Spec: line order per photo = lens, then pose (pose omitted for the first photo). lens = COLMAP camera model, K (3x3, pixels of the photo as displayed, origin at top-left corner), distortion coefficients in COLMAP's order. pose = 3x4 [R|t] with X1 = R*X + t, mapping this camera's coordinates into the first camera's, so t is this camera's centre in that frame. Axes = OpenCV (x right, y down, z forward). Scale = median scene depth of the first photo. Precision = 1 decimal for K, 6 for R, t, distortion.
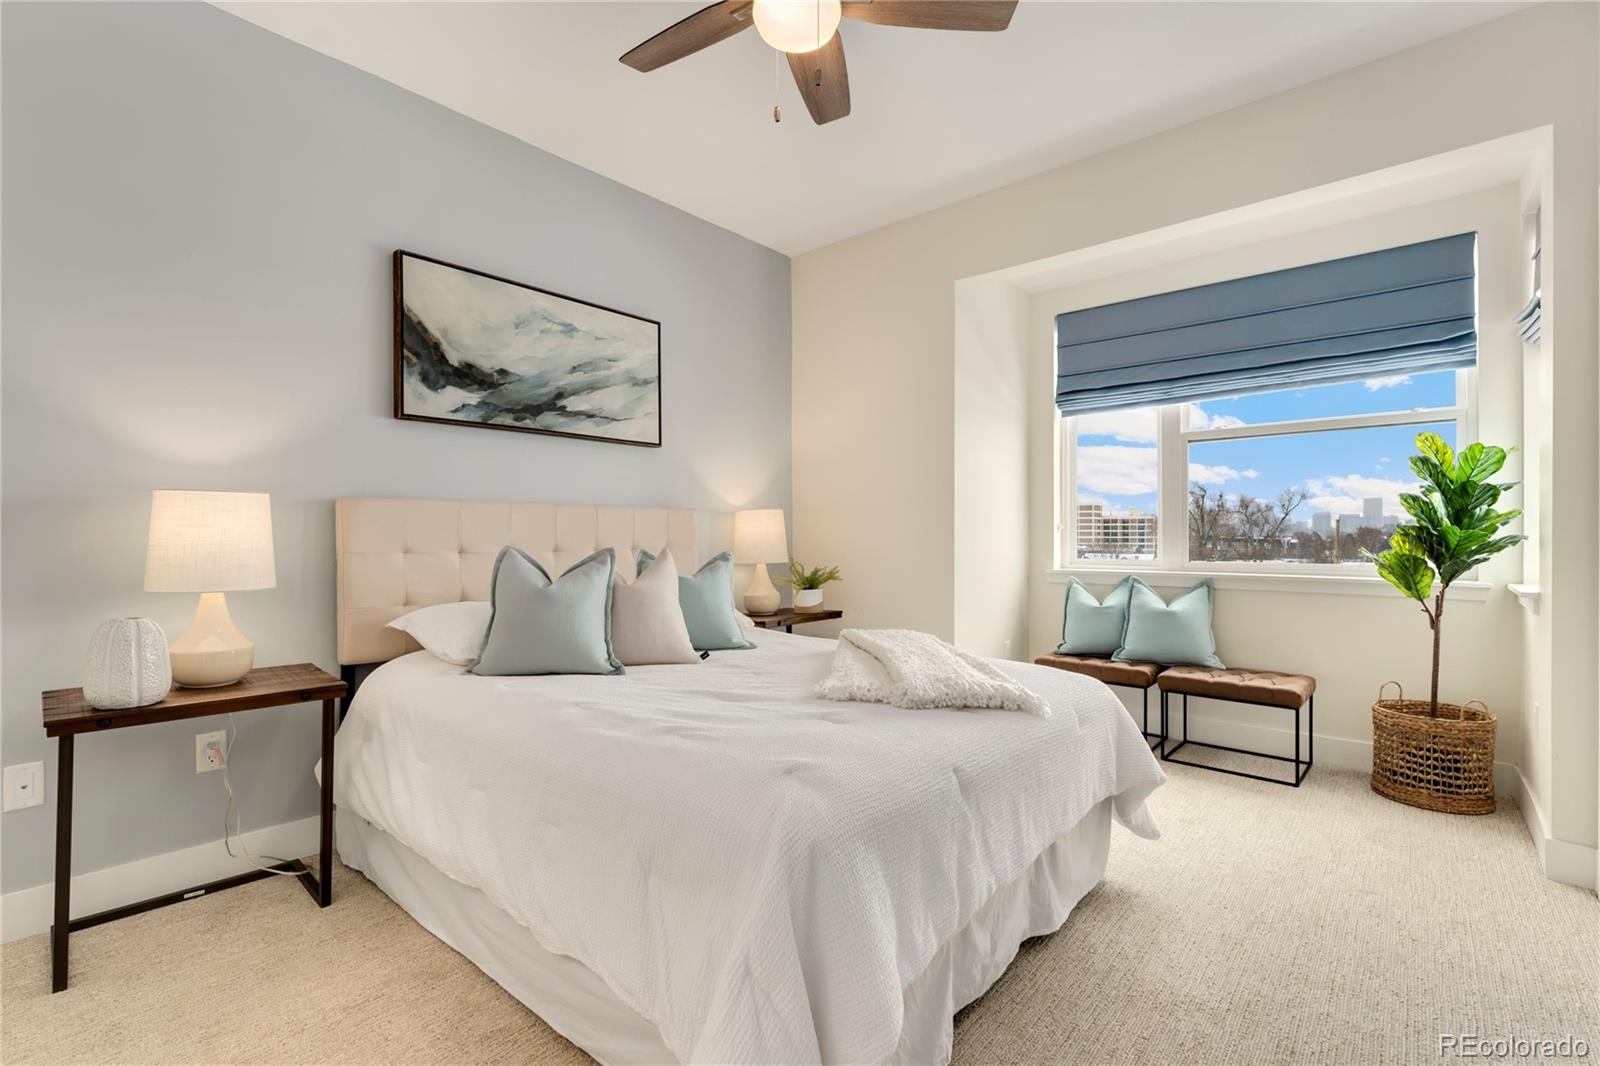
lens RADIAL K [[720.9, 0, 789.1], [0, 720.9, 528.7], [0, 0, 1]] dist [-0.001797, -0.000492]
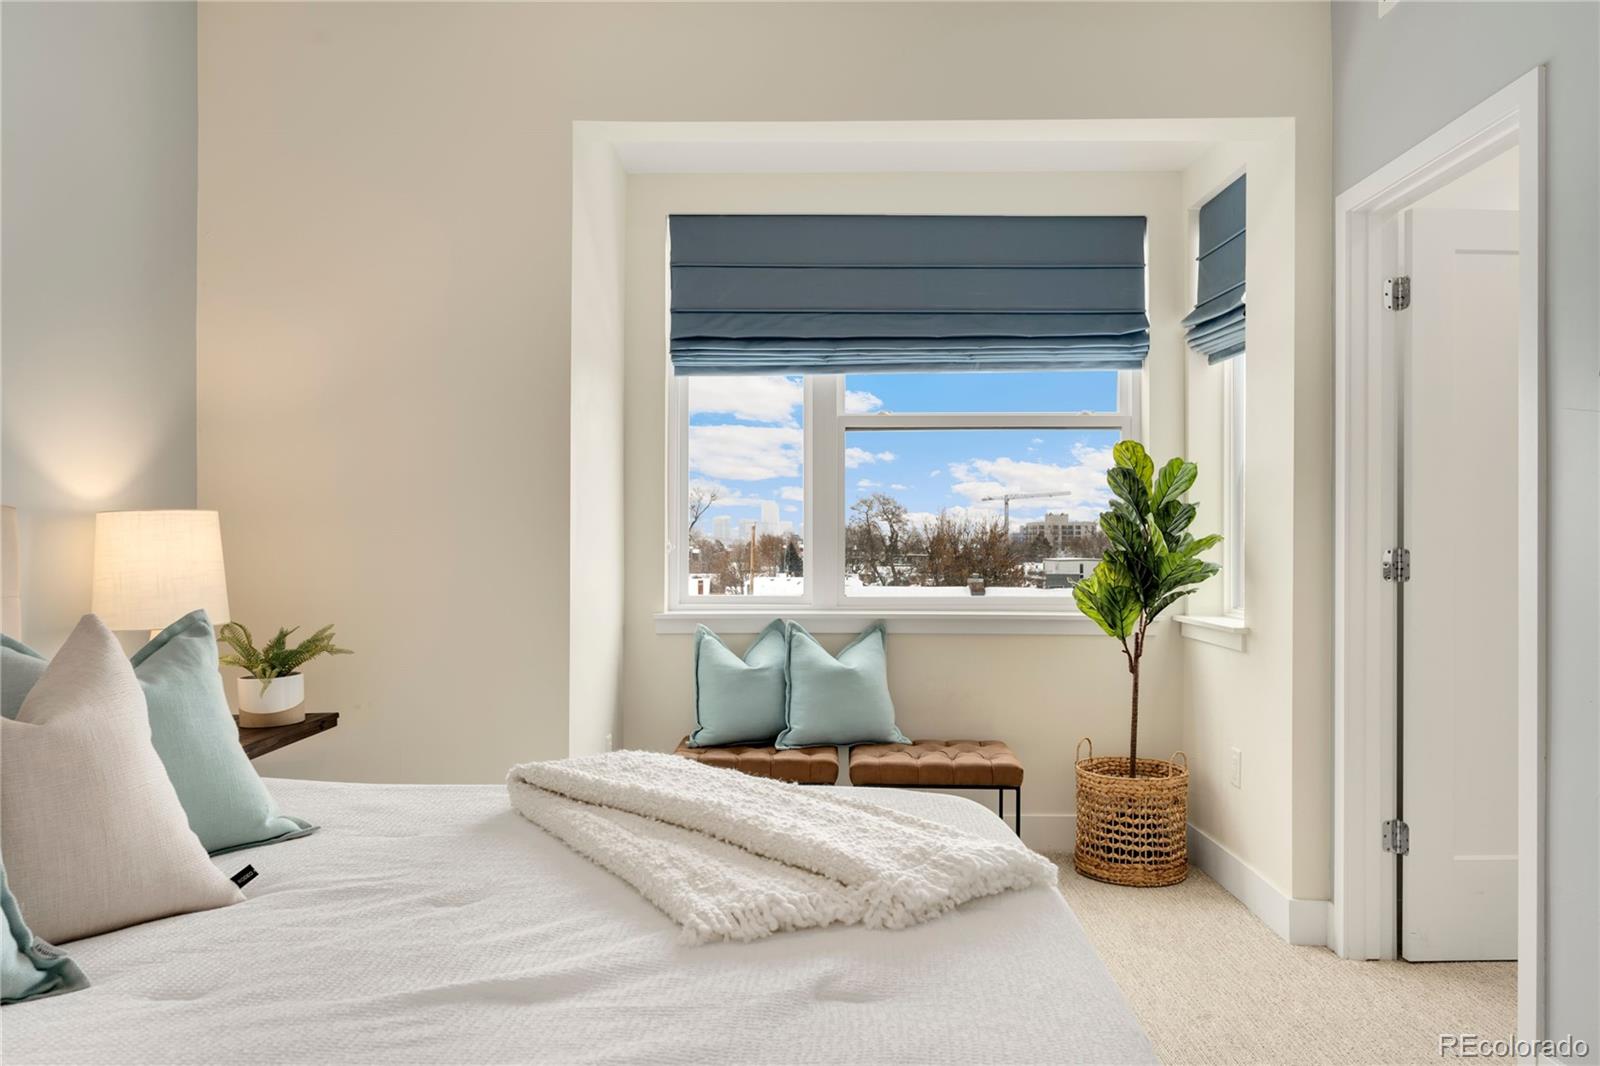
lens RADIAL K [[1085.6, 0, 798.6], [0, 1085.6, 531.8], [0, 0, 1]] dist [0.001143, -0.006412]
pose [[0.754247, 0.010319, 0.656510, -0.230877], [-0.010141, 0.999940, -0.004066, -0.016685], [-0.656513, -0.003592, 0.754306, 0.267352]]
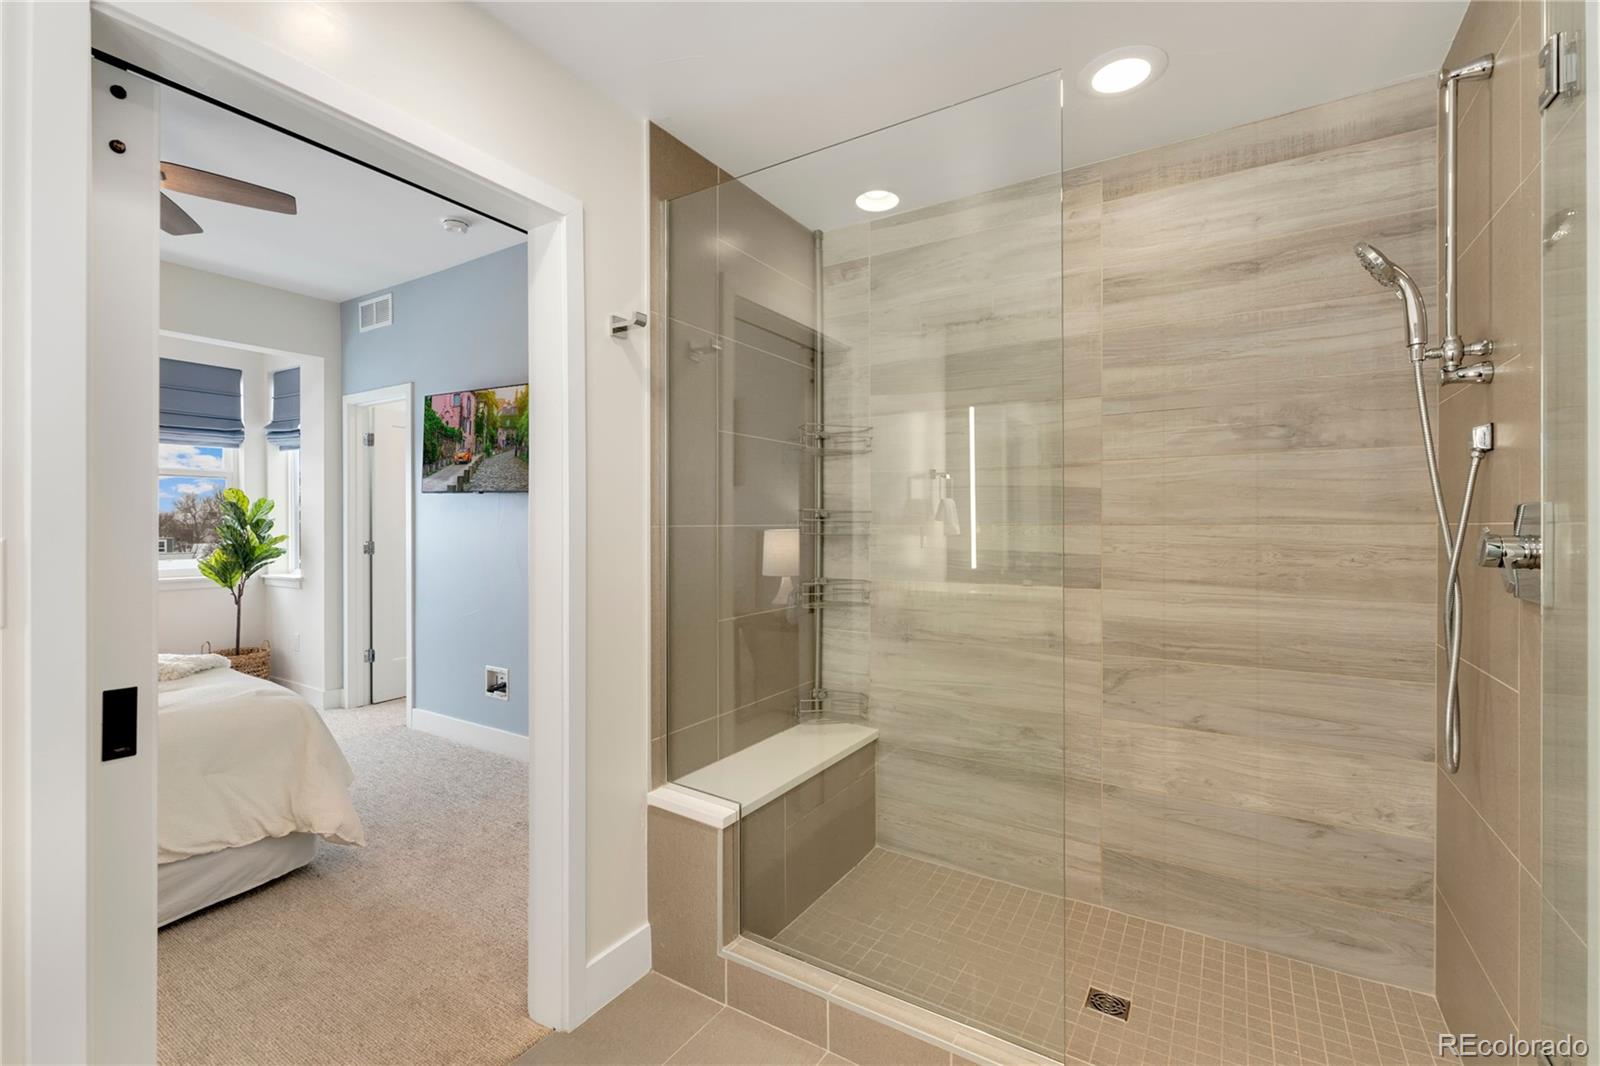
lens RADIAL K [[701.3, 0, 796.2], [0, 701.3, 528.0], [0, 0, 1]] dist [-0.002730, 0.000178]
pose [[-0.157566, -0.002668, 0.987505, -0.877468], [-0.004953, 0.999986, 0.001911, -0.047042], [-0.987496, -0.004590, -0.157577, -0.041965]]
